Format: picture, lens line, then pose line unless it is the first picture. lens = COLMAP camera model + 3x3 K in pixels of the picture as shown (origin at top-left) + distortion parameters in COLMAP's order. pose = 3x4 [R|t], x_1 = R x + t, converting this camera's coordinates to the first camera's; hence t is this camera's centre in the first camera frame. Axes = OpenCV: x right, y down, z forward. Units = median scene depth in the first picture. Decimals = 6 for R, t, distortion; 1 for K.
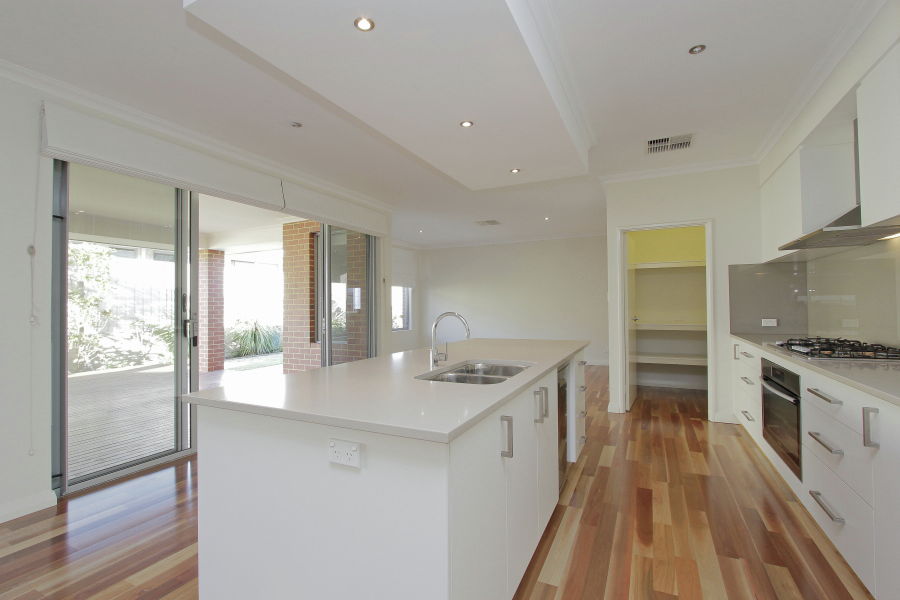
lens RADIAL K [[413.4, 0, 447.6], [0, 413.4, 298.1], [0, 0, 1]] dist [-0.012013, -0.000424]
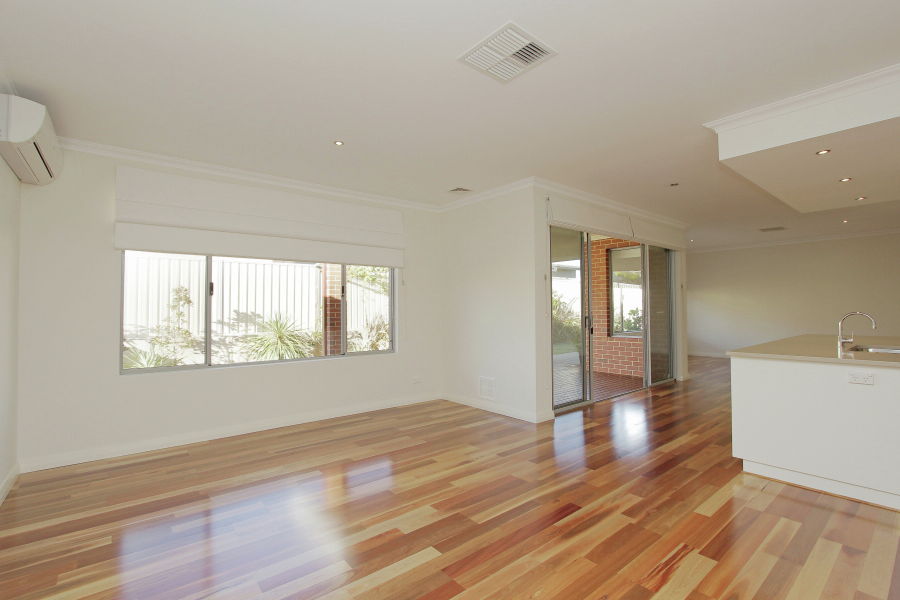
lens RADIAL K [[413.4, 0, 451.2], [0, 413.4, 296.8], [0, 0, 1]] dist [-0.012013, -0.000424]
pose [[0.908801, -0.007249, -0.417168, -0.432541], [0.005298, 0.999969, -0.005835, -0.014961], [0.417197, 0.003092, 0.908811, -0.598447]]
